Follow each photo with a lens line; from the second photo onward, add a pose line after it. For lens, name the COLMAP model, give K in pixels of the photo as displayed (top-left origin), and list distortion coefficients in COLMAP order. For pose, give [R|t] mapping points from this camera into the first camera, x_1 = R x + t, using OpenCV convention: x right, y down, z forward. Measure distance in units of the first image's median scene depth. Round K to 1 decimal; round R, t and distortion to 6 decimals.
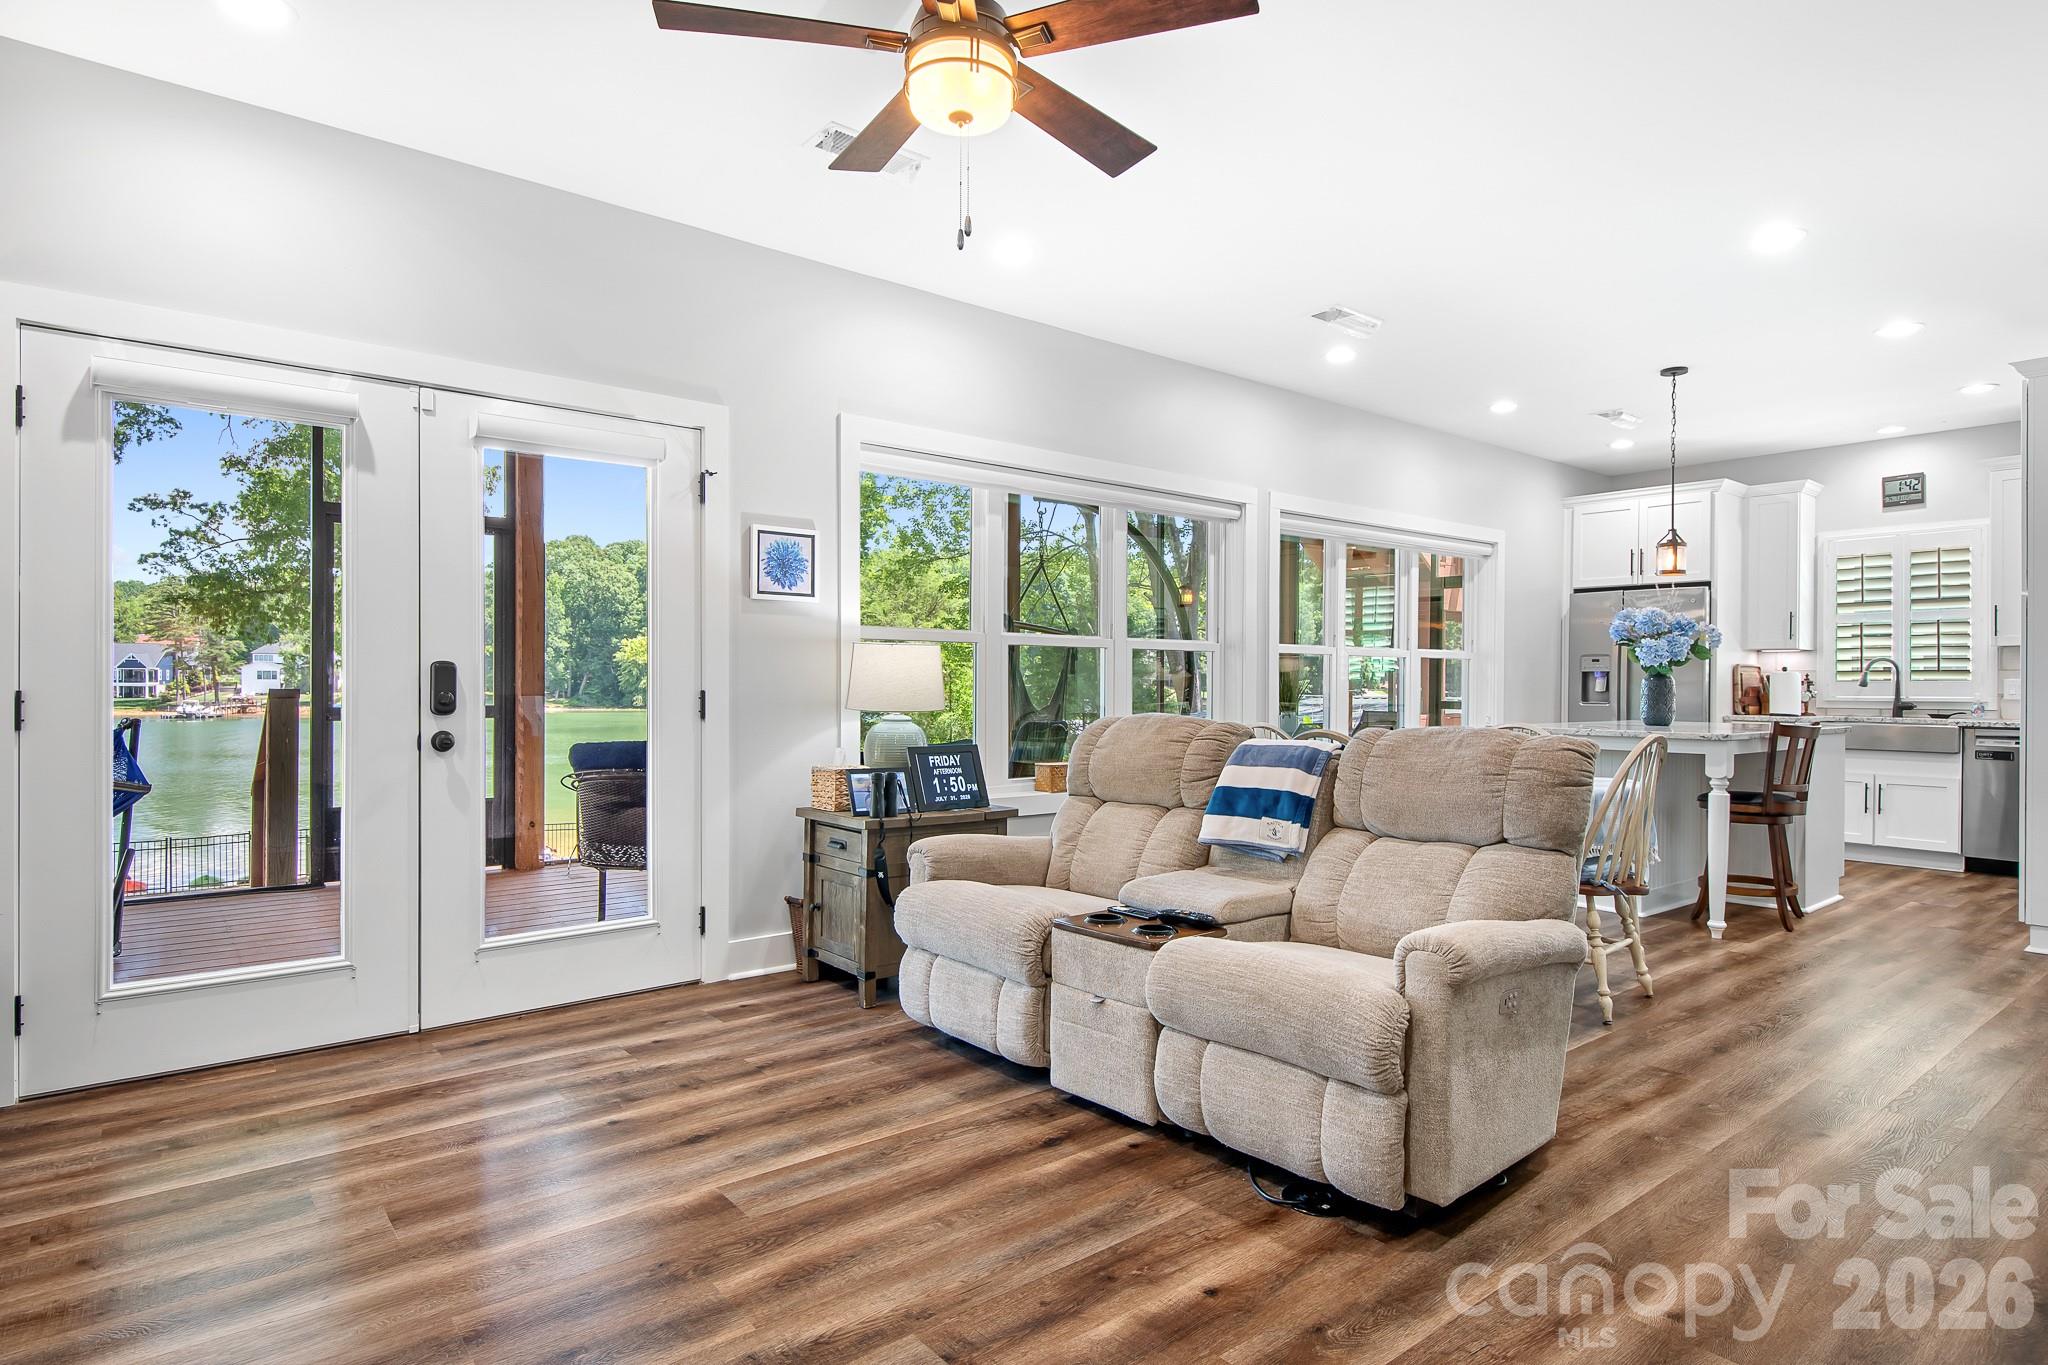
lens RADIAL K [[1115.0, 0, 1009.4], [0, 1115.0, 685.7], [0, 0, 1]] dist [0.018708, -0.007382]
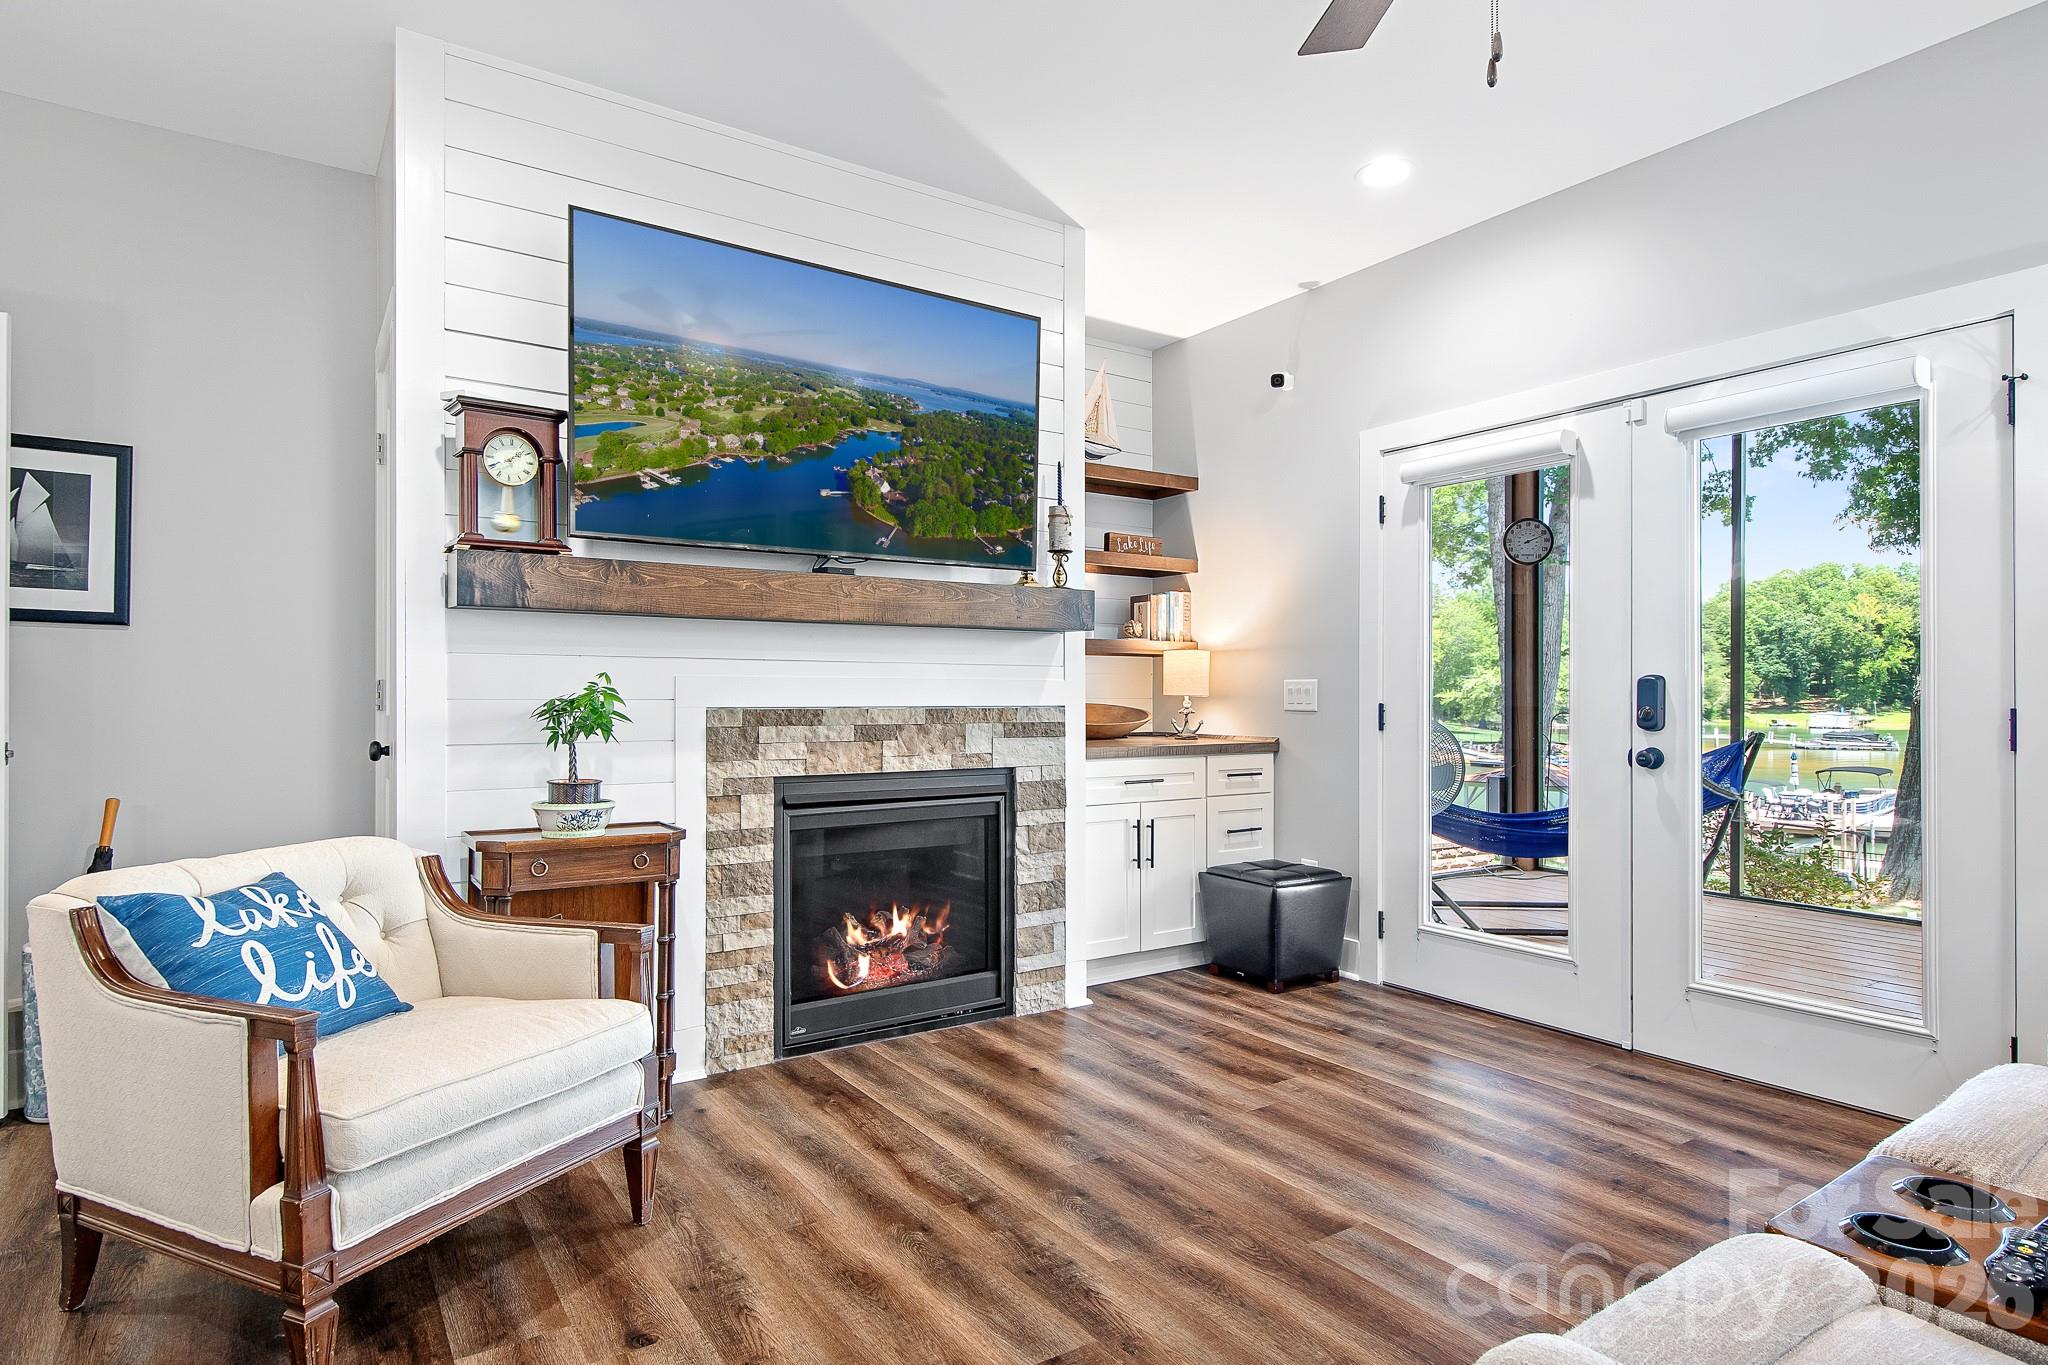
lens RADIAL K [[1115.0, 0, 1044.0], [0, 1115.0, 690.2], [0, 0, 1]] dist [0.018708, -0.007382]
pose [[-0.077934, -0.009562, -0.996913, 0.528584], [-0.004732, 0.999946, -0.009222, 0.002866], [0.996947, 0.003999, -0.077975, 0.588484]]
